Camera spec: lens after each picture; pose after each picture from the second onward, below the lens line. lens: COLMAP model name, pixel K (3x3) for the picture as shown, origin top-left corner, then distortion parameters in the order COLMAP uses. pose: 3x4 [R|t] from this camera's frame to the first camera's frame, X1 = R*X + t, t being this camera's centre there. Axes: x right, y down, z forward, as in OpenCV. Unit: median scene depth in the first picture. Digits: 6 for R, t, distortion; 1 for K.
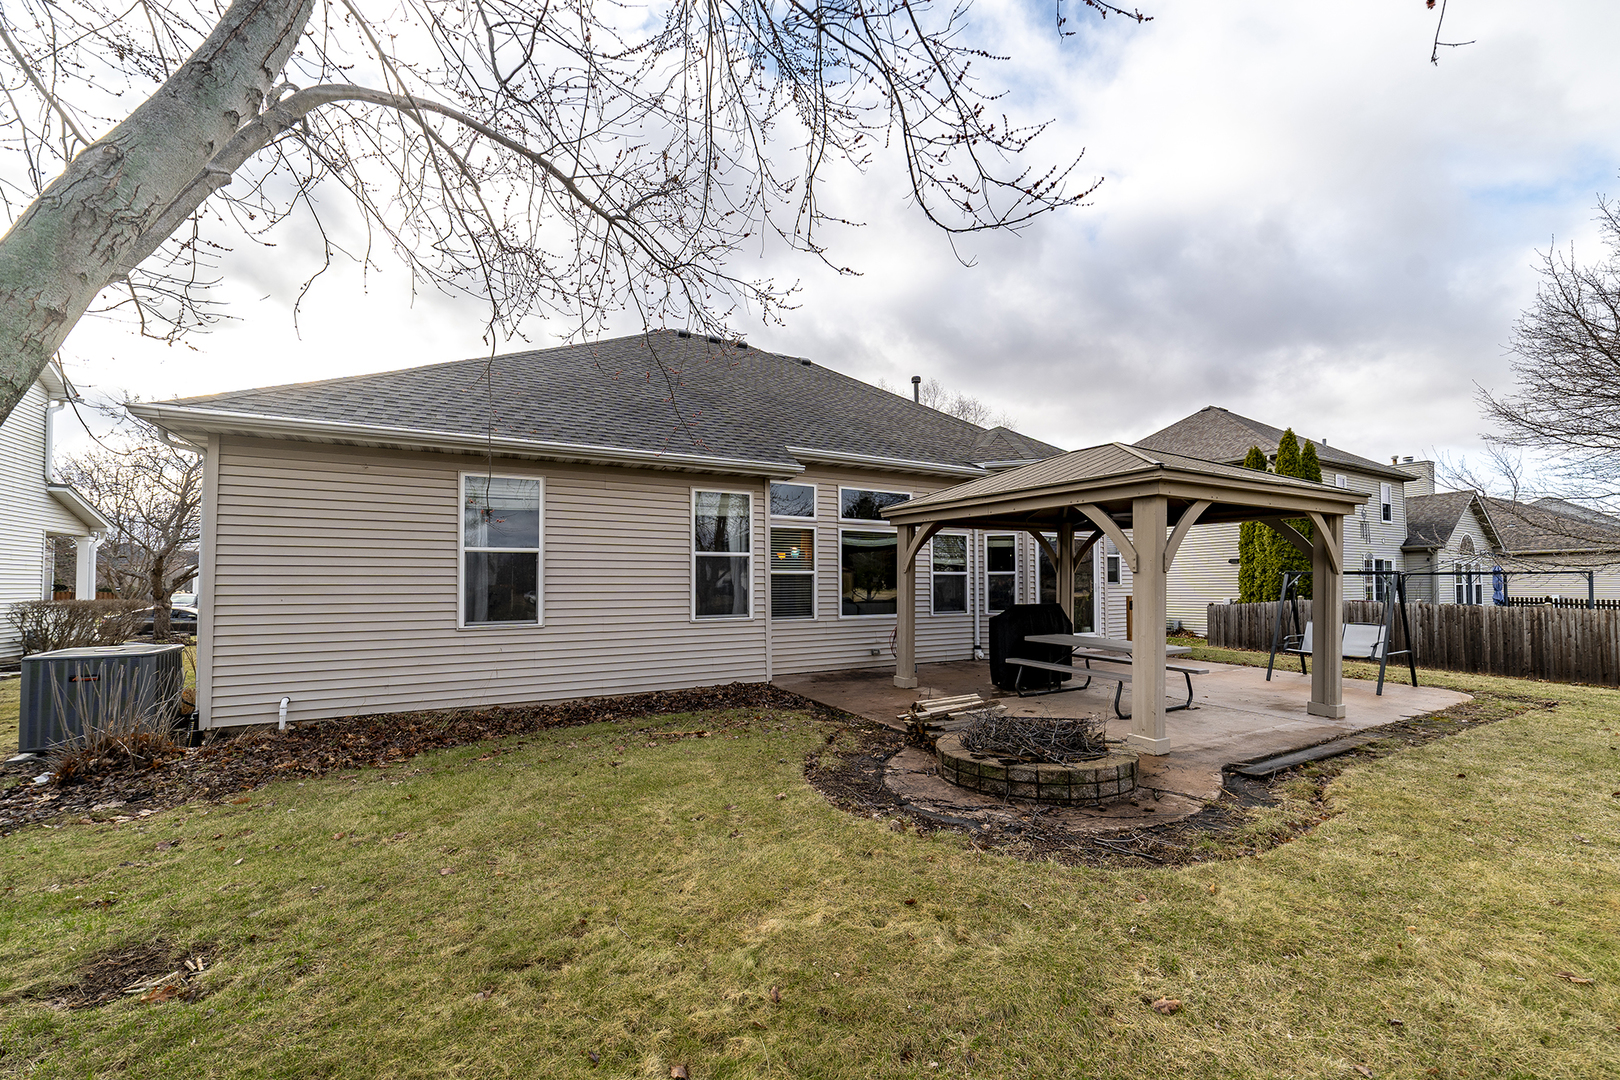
lens RADIAL K [[640.3, 0, 817.1], [0, 640.3, 541.9], [0, 0, 1]] dist [-0.002616, -0.000233]
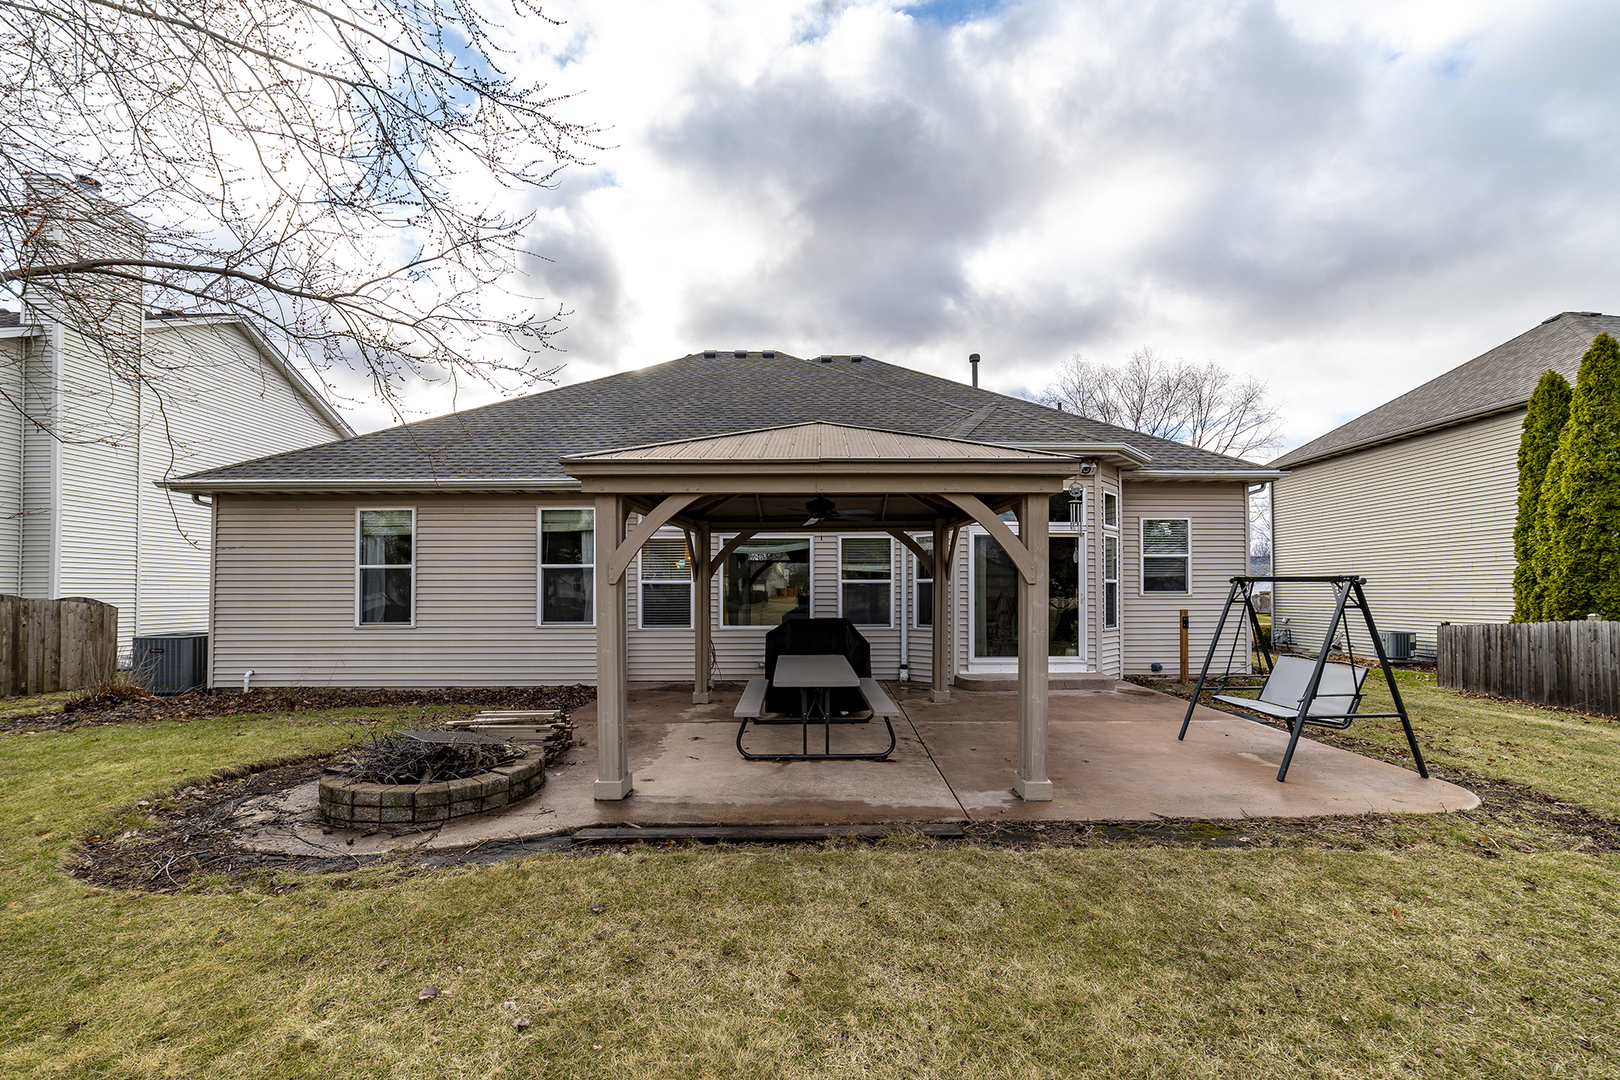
lens RADIAL K [[640.3, 0, 817.1], [0, 640.3, 541.9], [0, 0, 1]] dist [-0.002616, -0.000233]
pose [[0.881546, -0.034230, -0.470855, 0.750522], [0.030135, 0.999414, -0.016235, 0.008729], [0.471134, 0.000123, 0.882061, 0.238959]]
